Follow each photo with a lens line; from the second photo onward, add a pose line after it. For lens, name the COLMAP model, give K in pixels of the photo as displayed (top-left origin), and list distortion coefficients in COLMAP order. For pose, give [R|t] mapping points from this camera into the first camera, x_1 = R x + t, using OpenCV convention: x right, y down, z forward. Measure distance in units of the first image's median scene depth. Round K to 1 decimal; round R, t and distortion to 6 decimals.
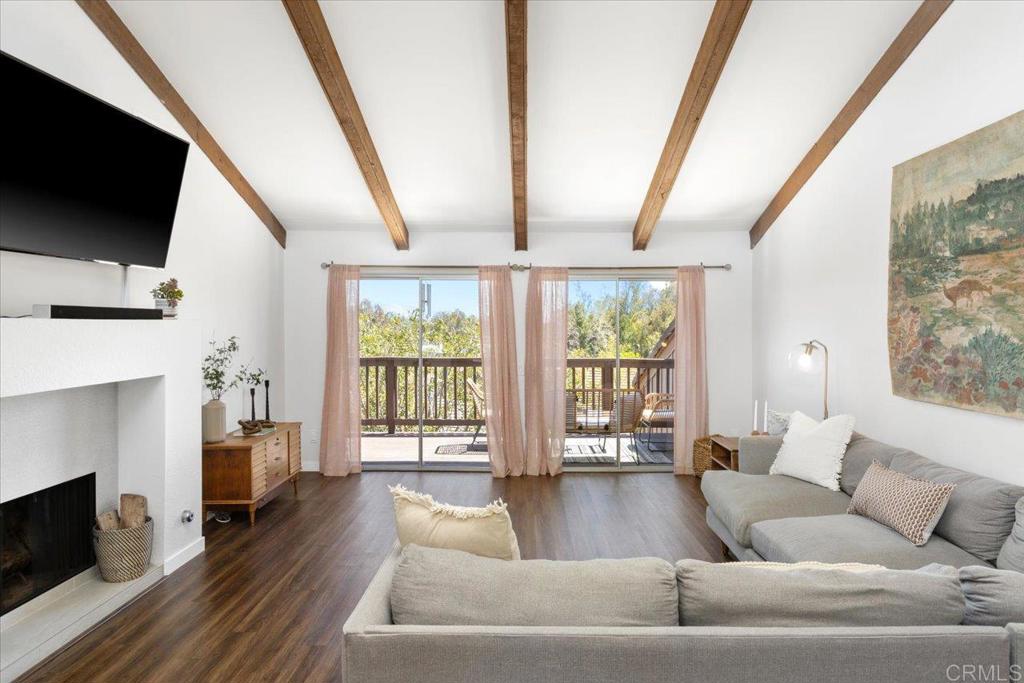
lens RADIAL K [[639.0, 0, 511.7], [0, 639.0, 340.9], [0, 0, 1]] dist [0.008115, -0.000078]
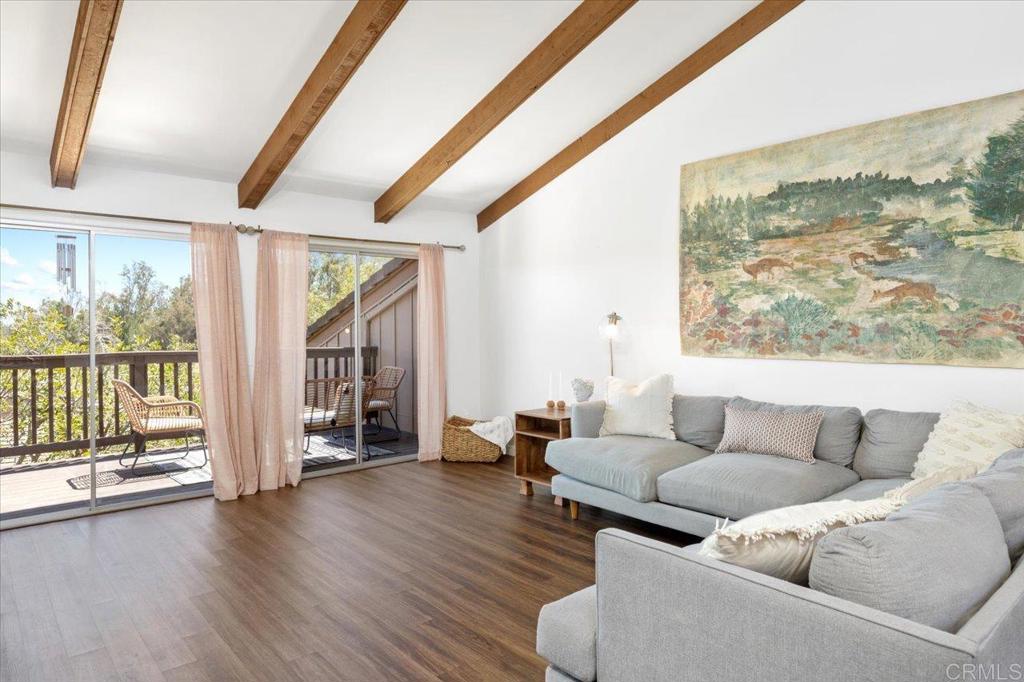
lens RADIAL K [[639.0, 0, 510.0], [0, 639.0, 335.3], [0, 0, 1]] dist [0.008115, -0.000078]
pose [[0.749858, -0.016058, 0.661404, -0.491573], [0.023383, 0.999724, -0.002238, 0.046399], [-0.661185, 0.017143, 0.750027, 0.354331]]
